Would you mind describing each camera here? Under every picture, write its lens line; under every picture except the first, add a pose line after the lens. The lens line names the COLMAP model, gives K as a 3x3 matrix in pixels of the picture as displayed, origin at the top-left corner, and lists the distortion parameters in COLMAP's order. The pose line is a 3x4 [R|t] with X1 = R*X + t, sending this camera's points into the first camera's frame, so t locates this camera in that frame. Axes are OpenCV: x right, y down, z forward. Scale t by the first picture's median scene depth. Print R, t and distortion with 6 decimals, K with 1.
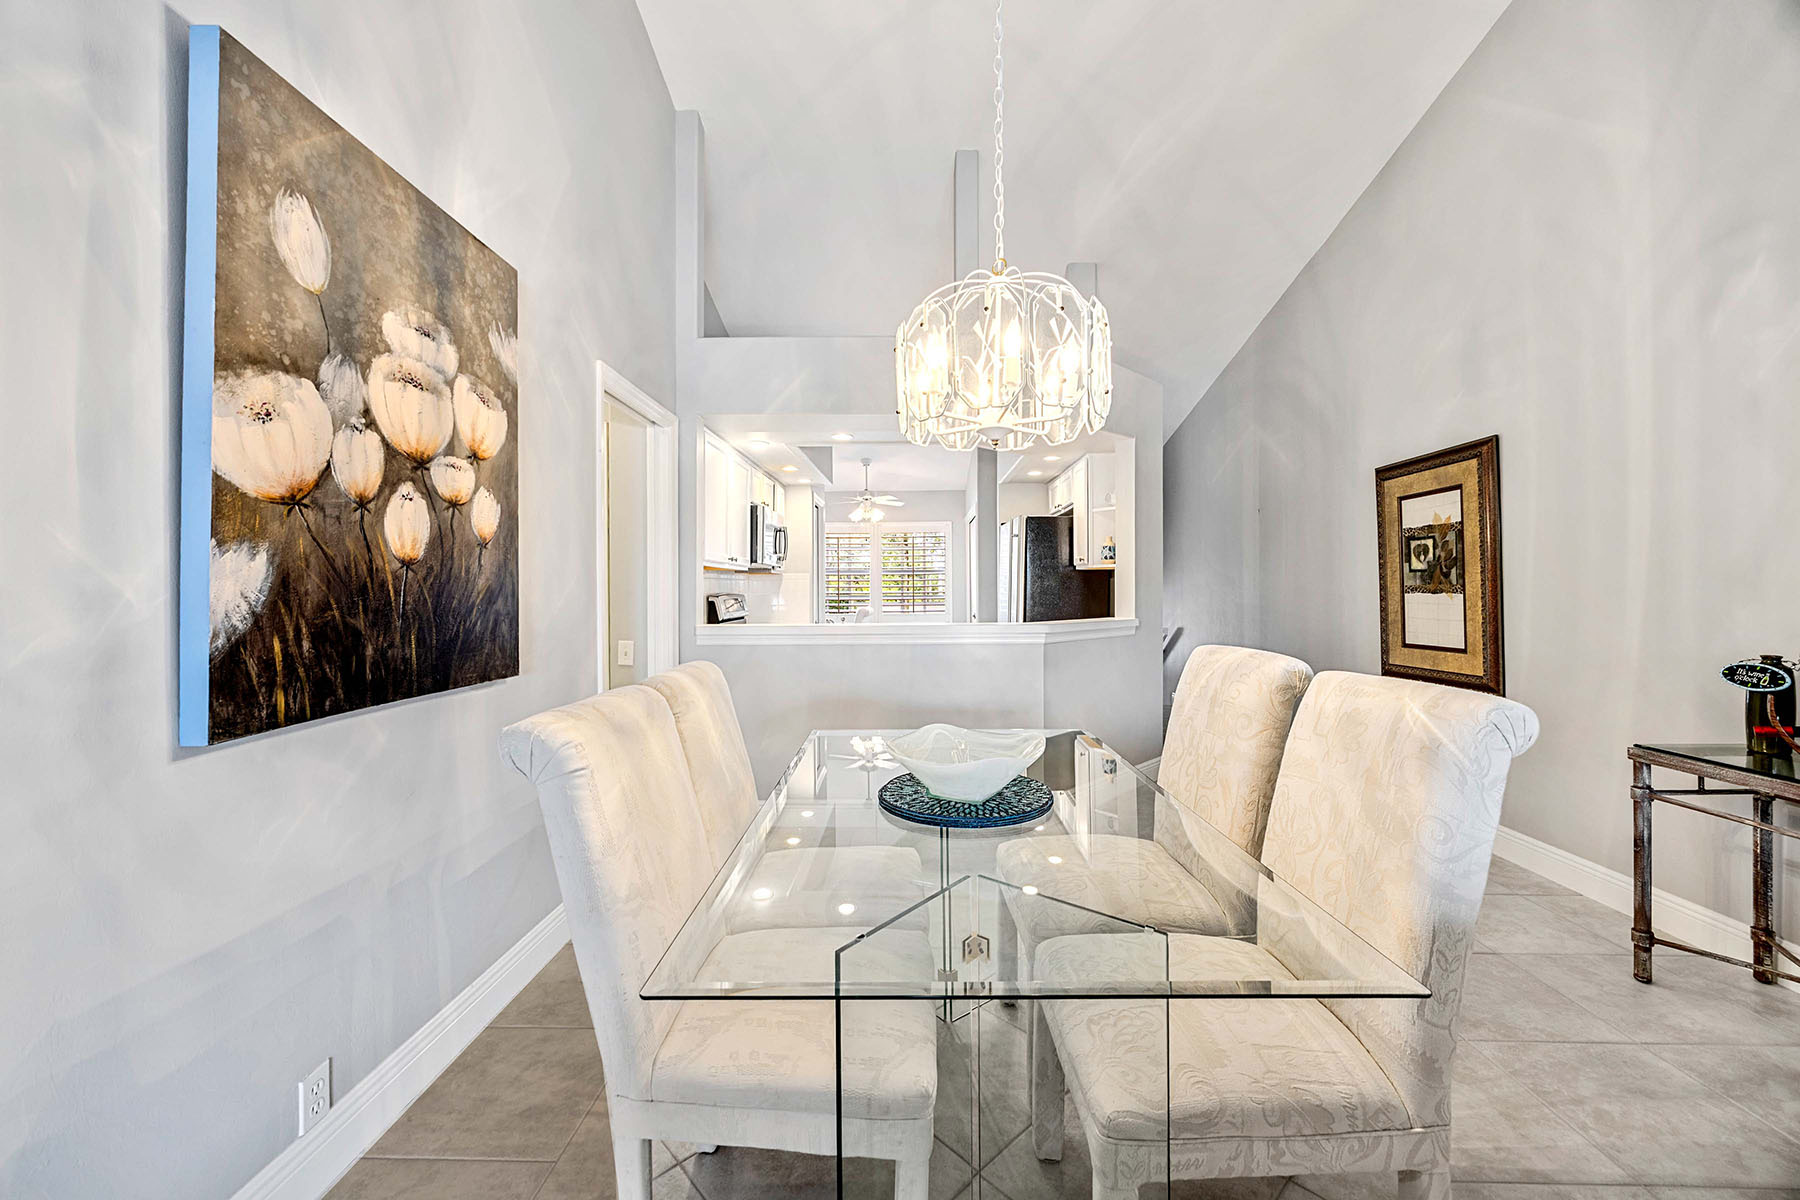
lens RADIAL K [[684.7, 0, 891.4], [0, 684.7, 592.3], [0, 0, 1]] dist [-0.003131, 0.000975]
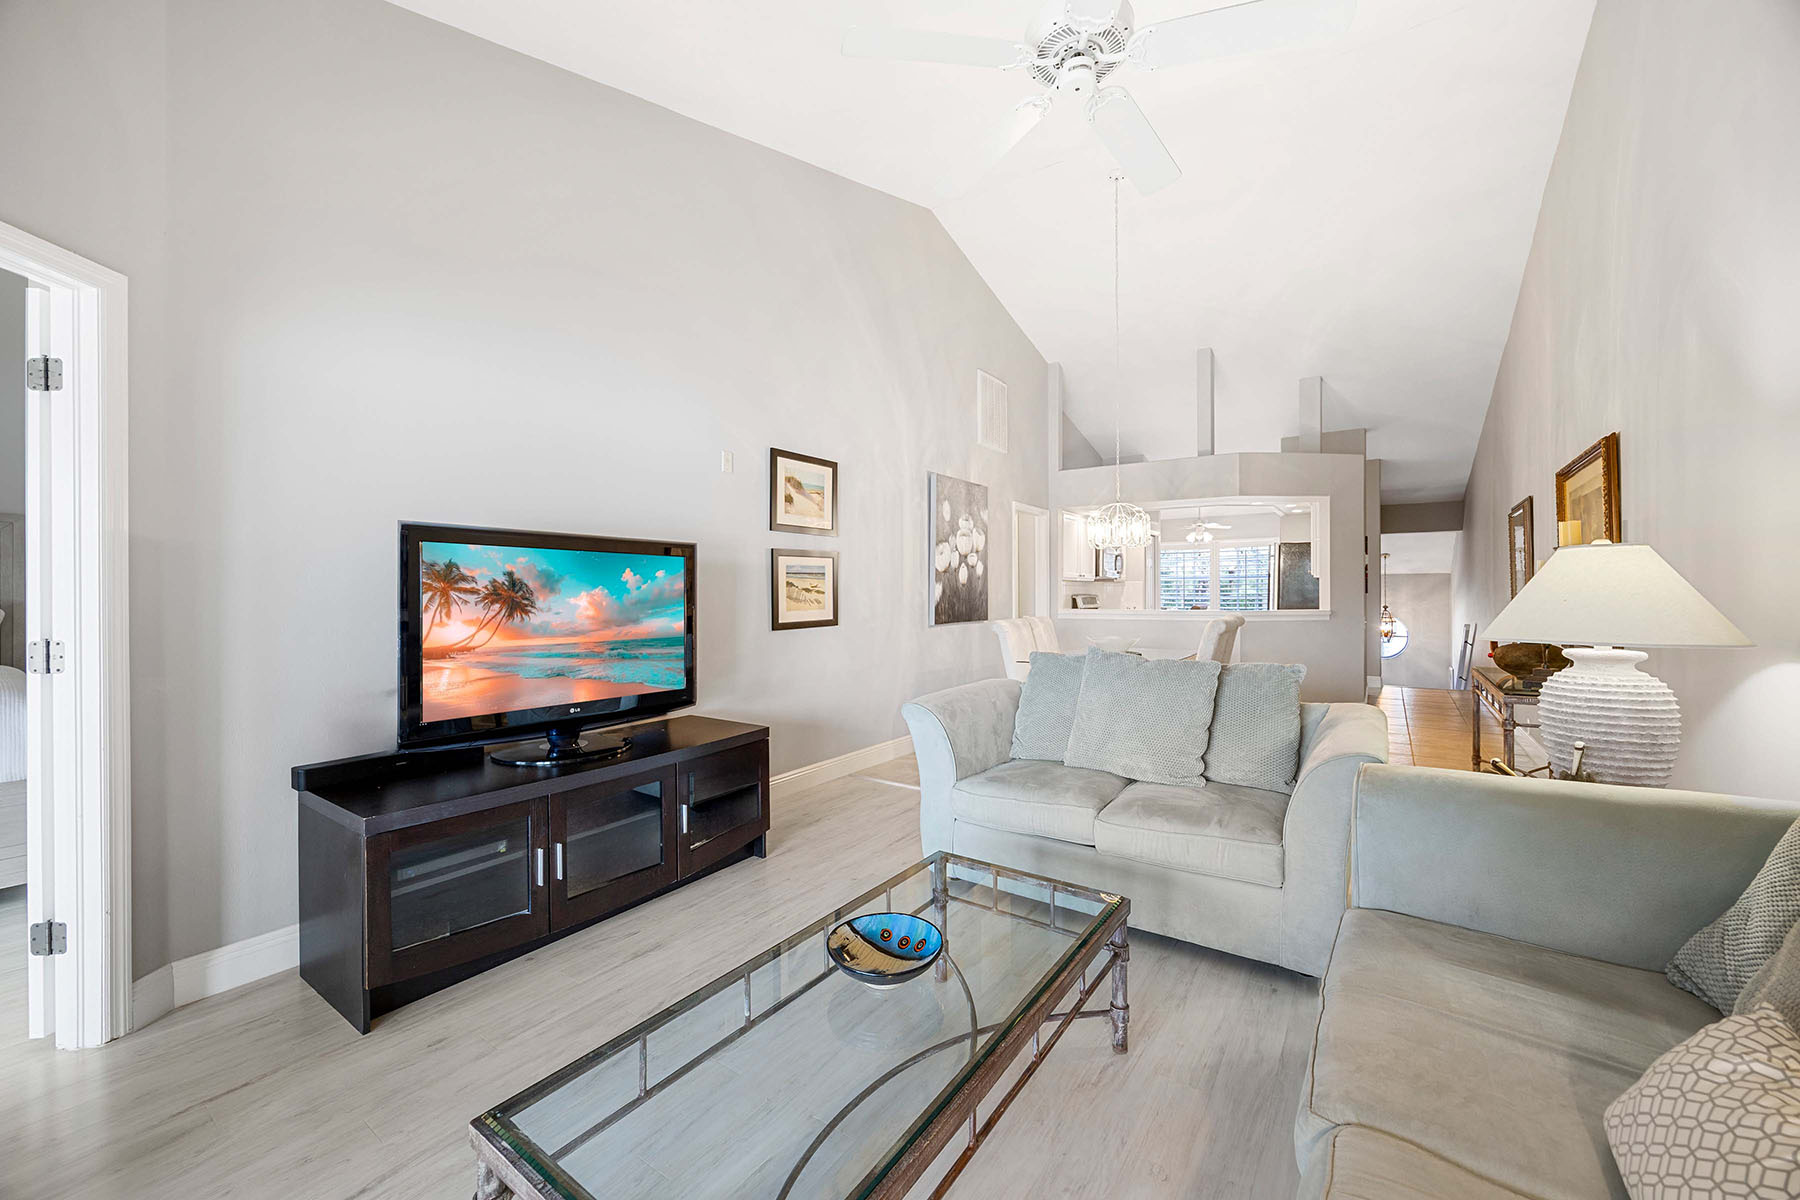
lens RADIAL K [[684.7, 0, 911.9], [0, 684.7, 595.3], [0, 0, 1]] dist [-0.003131, 0.000975]
pose [[0.845446, 0.000475, -0.534060, 1.004803], [0.000382, 0.999999, 0.001494, 0.006694], [0.534060, -0.001468, 0.845445, -2.221878]]
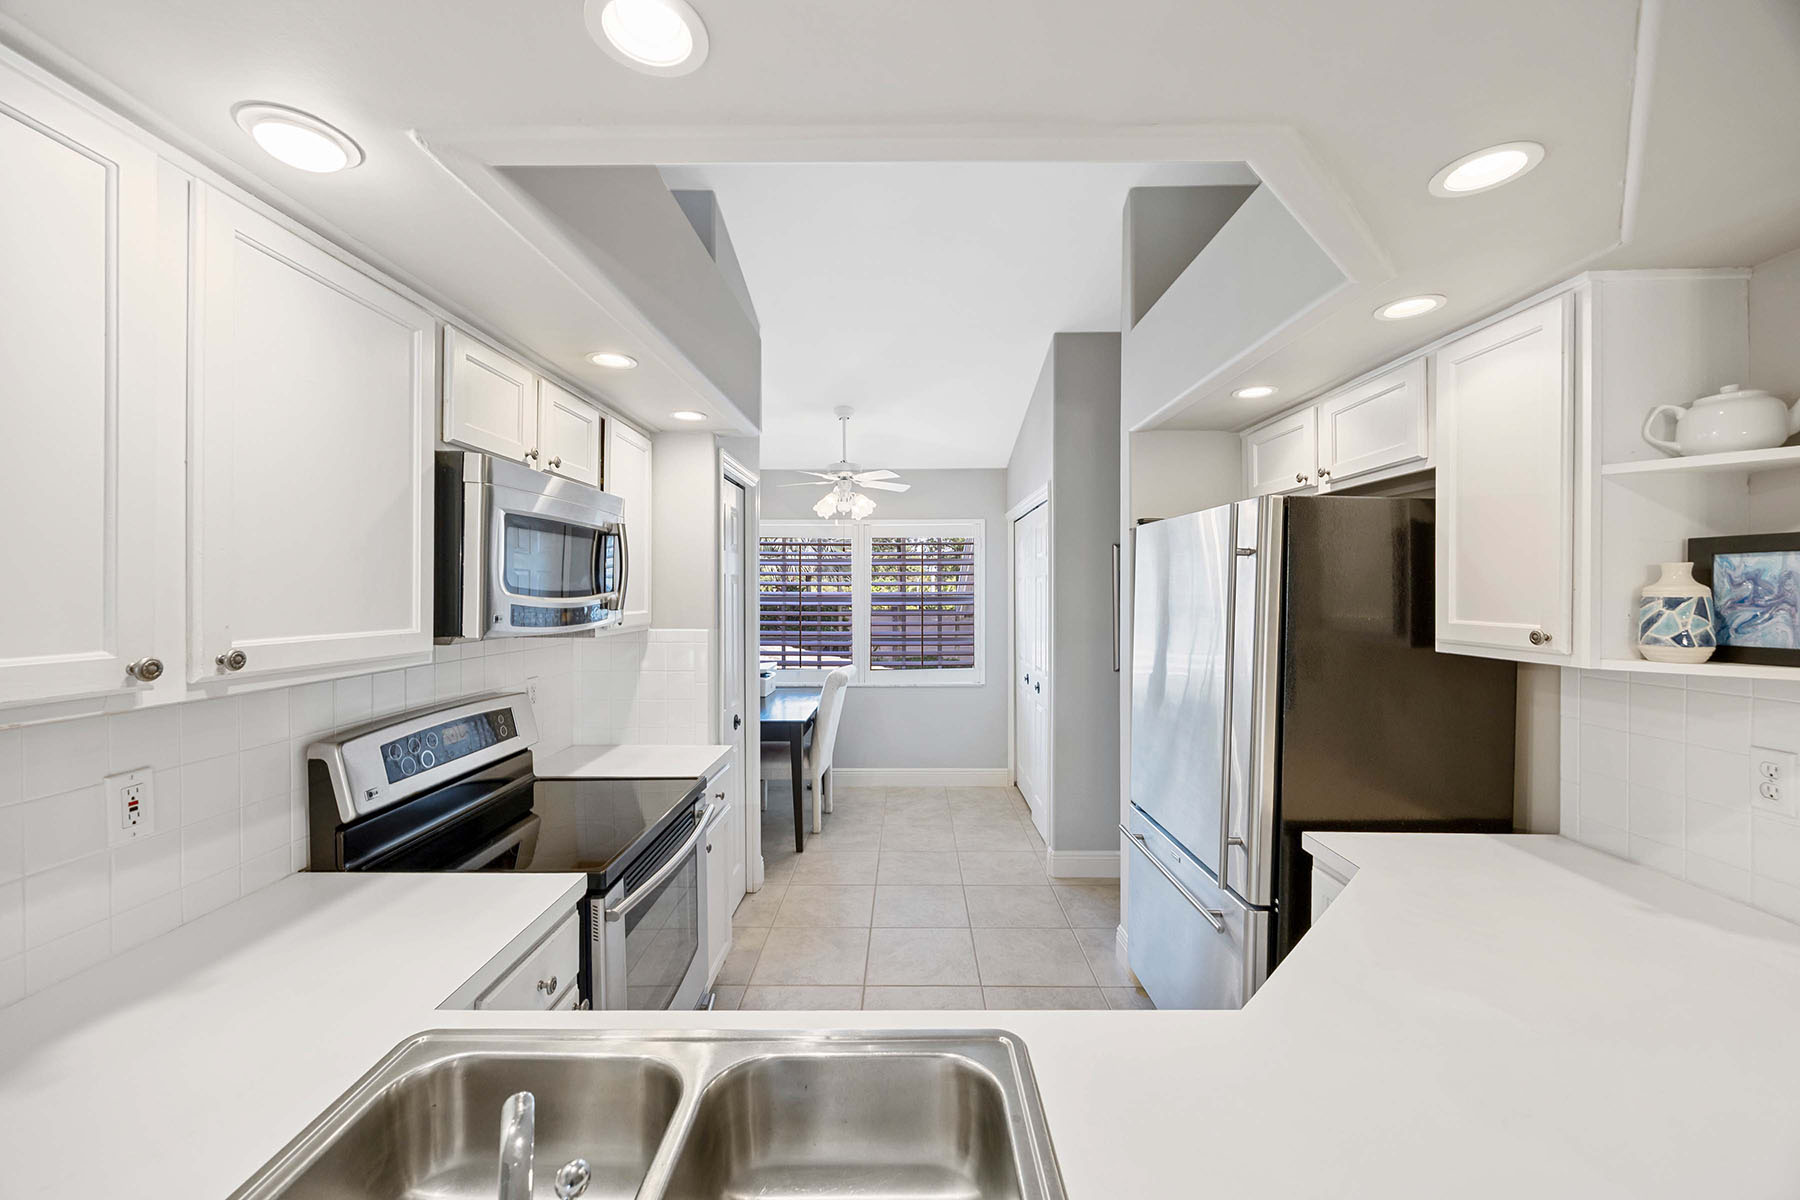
lens RADIAL K [[684.7, 0, 898.0], [0, 684.7, 592.5], [0, 0, 1]] dist [-0.003131, 0.000975]
pose [[0.999785, 0.003568, 0.020448, -0.014008], [-0.003519, 0.999991, -0.002427, -0.192205], [-0.020457, 0.002355, 0.999788, 2.075072]]
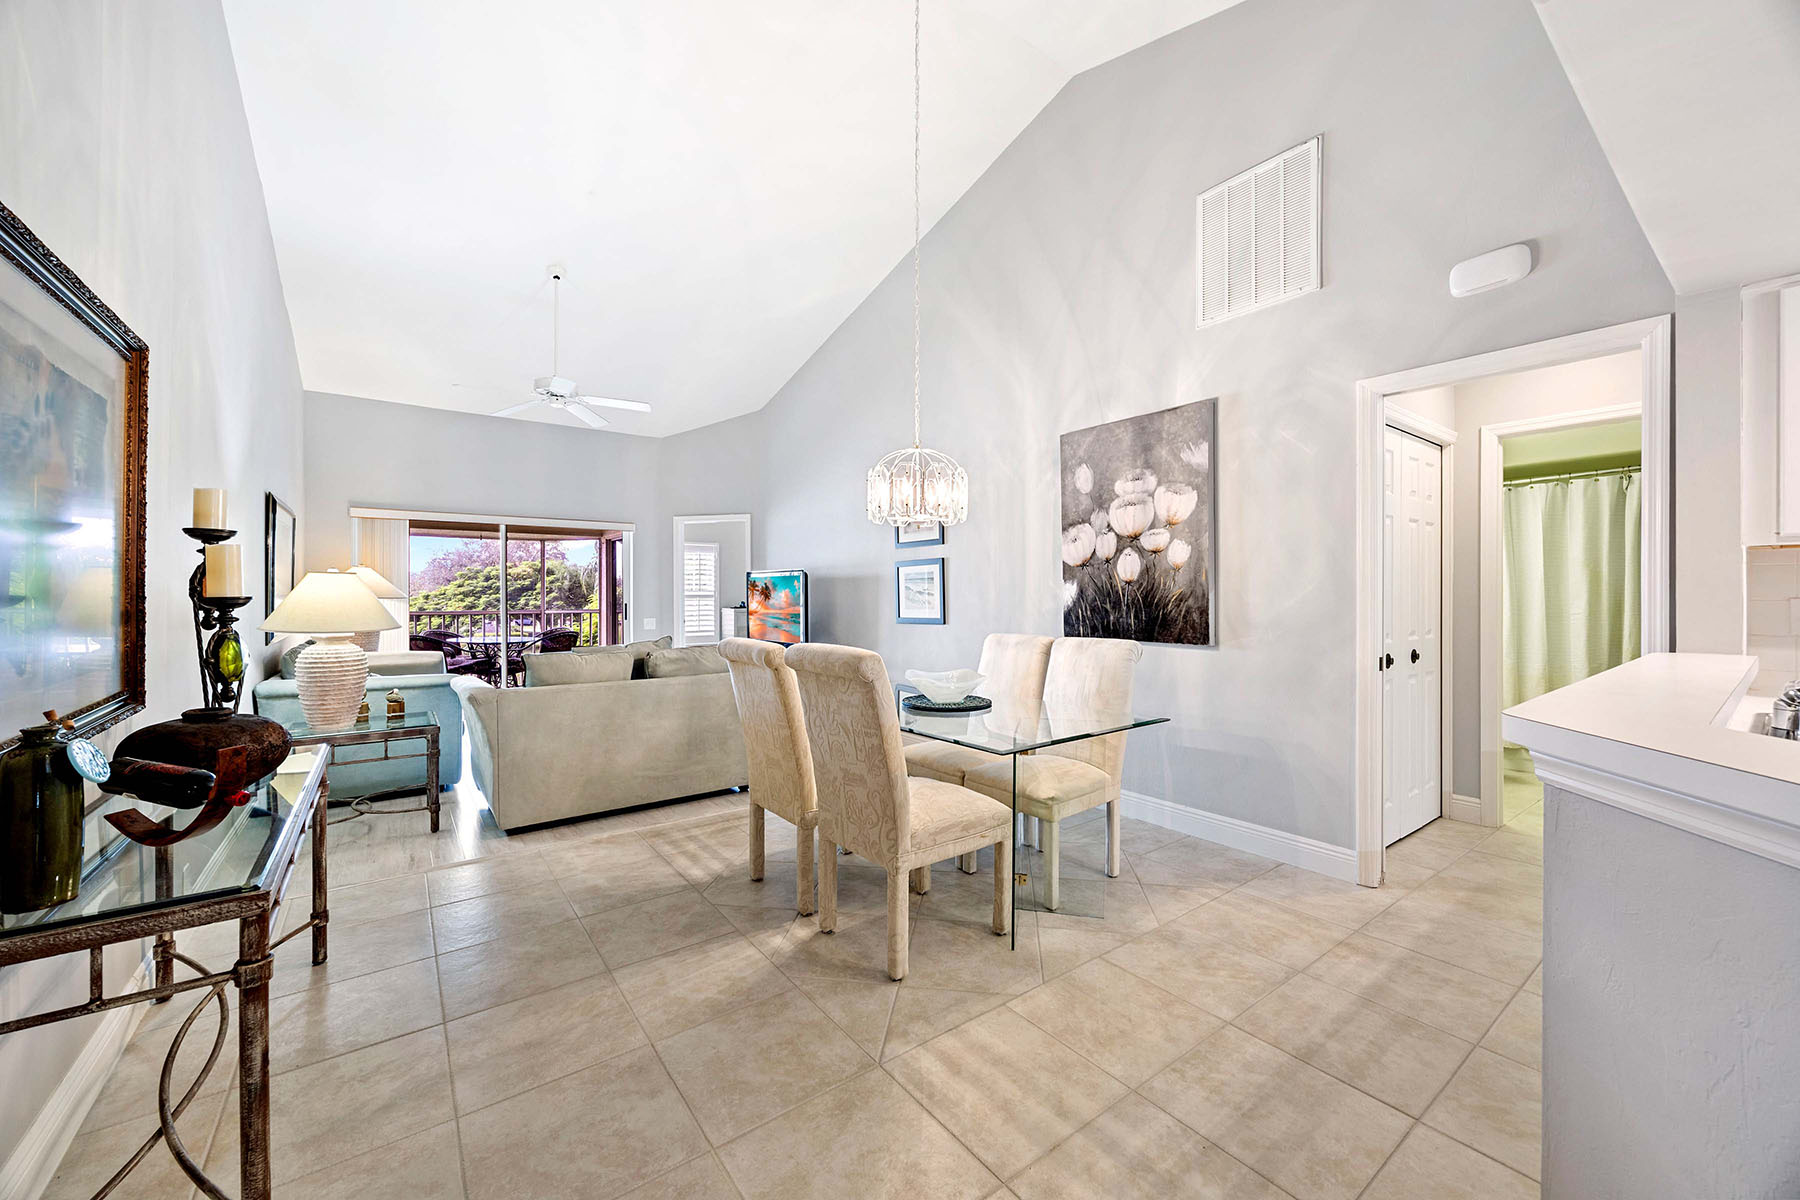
lens RADIAL K [[684.7, 0, 894.9], [0, 684.7, 601.7], [0, 0, 1]] dist [-0.003131, 0.000975]
pose [[-0.780312, 0.009264, -0.625322, 1.373703], [0.001784, 0.999919, 0.012586, -0.008024], [0.625388, 0.008705, -0.780265, 2.320016]]
